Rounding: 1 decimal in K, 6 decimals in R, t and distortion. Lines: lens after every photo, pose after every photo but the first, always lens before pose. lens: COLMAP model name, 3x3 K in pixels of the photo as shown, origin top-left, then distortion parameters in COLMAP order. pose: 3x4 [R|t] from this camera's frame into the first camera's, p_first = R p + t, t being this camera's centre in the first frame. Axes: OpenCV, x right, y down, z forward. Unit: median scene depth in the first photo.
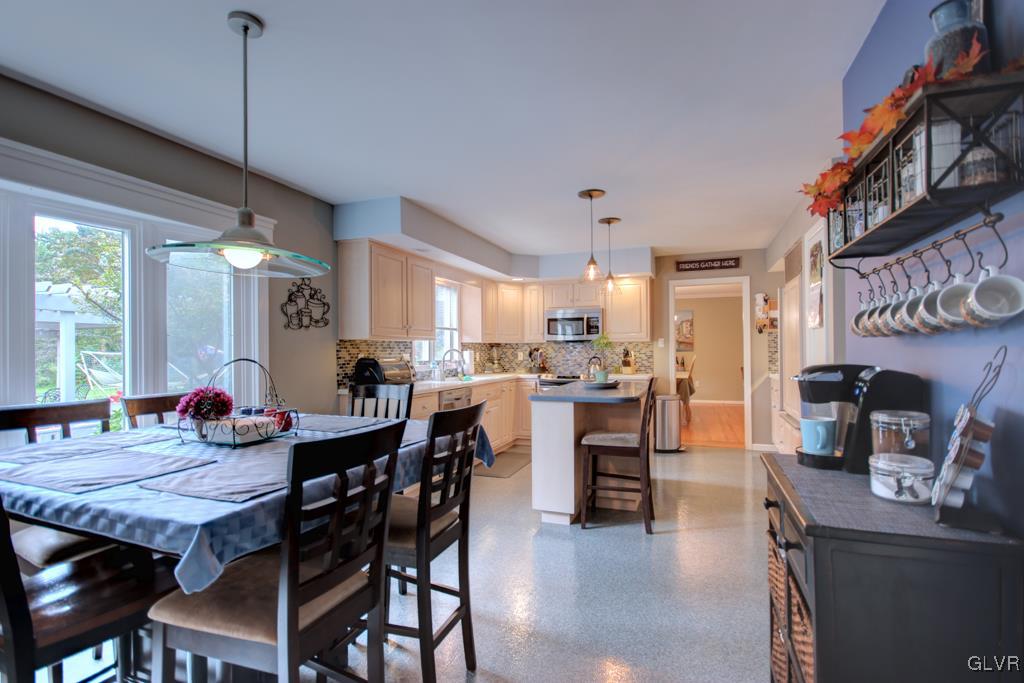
lens RADIAL K [[483.9, 0, 512.1], [0, 483.9, 348.4], [0, 0, 1]] dist [0.001675, 0.000113]
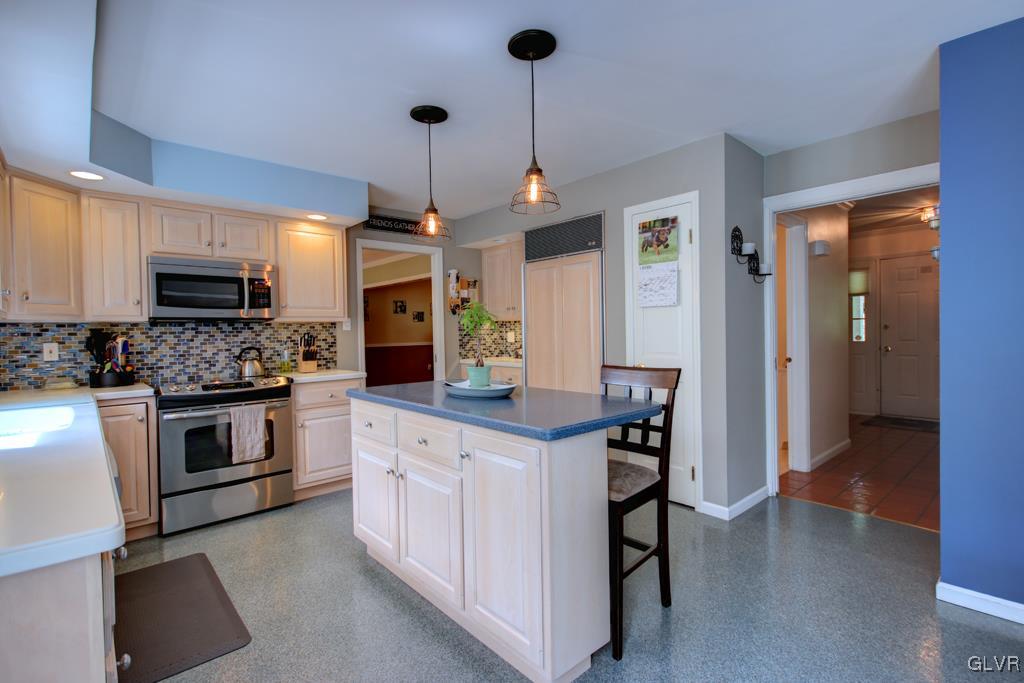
lens RADIAL K [[476.9, 0, 512.0], [0, 476.9, 341.5], [0, 0, 1]] dist [0.002383, 0.000307]
pose [[0.463697, -0.020543, 0.885756, -0.307493], [0.013135, 0.999781, 0.016312, 0.008153], [-0.885897, 0.004071, 0.463865, 0.710006]]
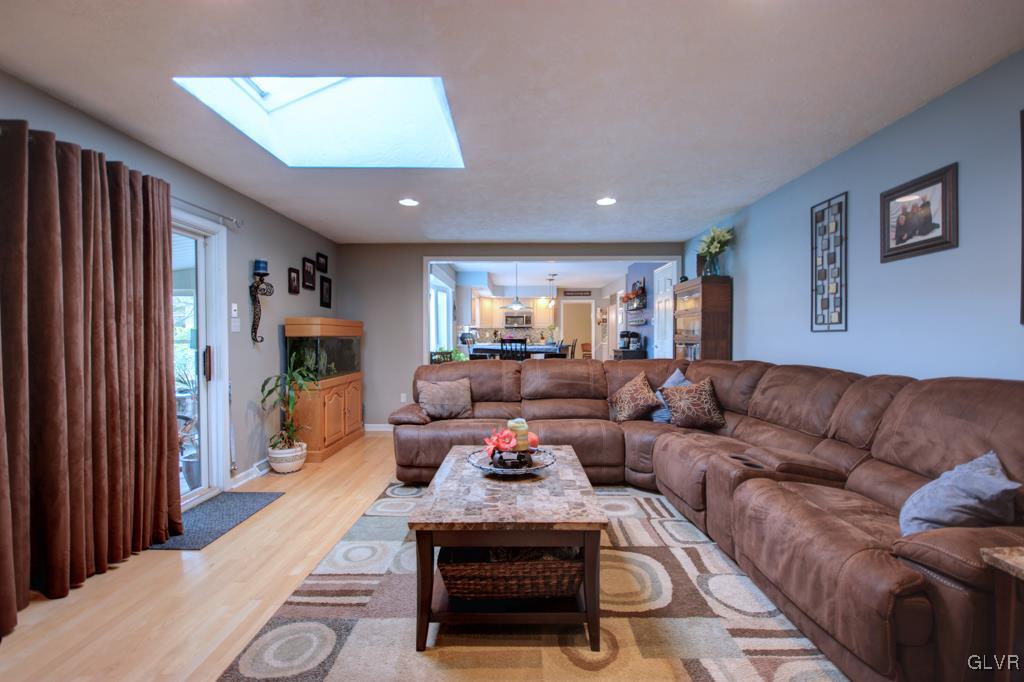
lens RADIAL K [[476.9, 0, 512.0], [0, 476.9, 341.0], [0, 0, 1]] dist [0.002383, 0.000307]
pose [[0.938970, 0.004707, 0.343967, -0.942079], [-0.008347, 0.999924, 0.009101, 0.040767], [-0.343898, -0.011416, 0.938938, -1.425446]]
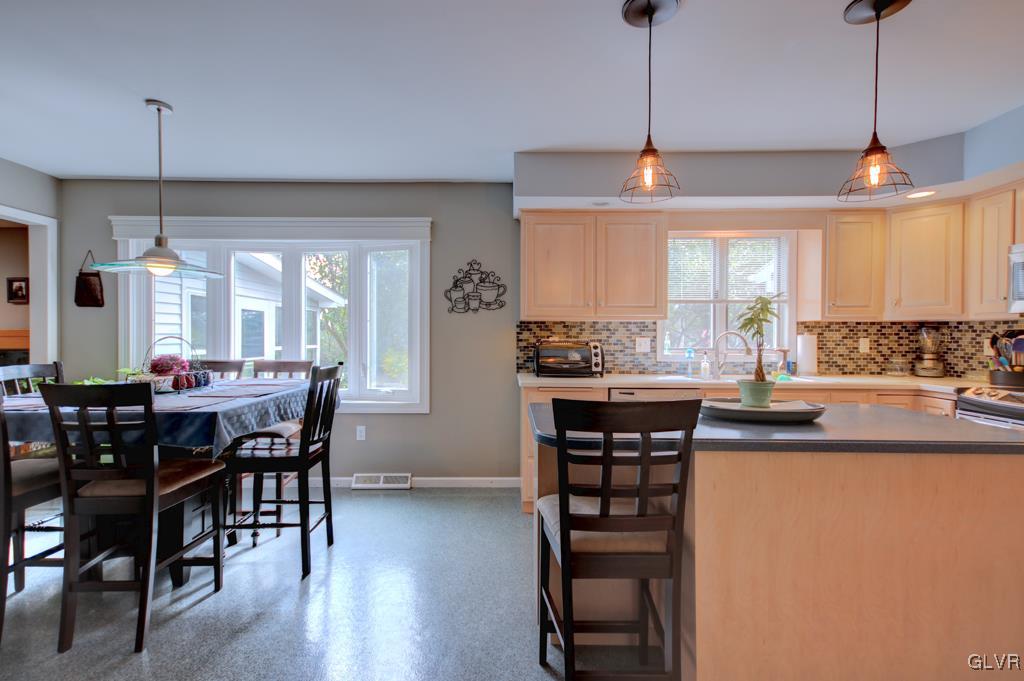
lens RADIAL K [[476.9, 0, 512.0], [0, 476.9, 340.5], [0, 0, 1]] dist [0.002383, 0.000307]
pose [[0.339845, 0.015869, -0.940347, 0.524673], [-0.001977, 0.999867, 0.016159, 0.004417], [0.940479, -0.003632, 0.339832, 0.658776]]
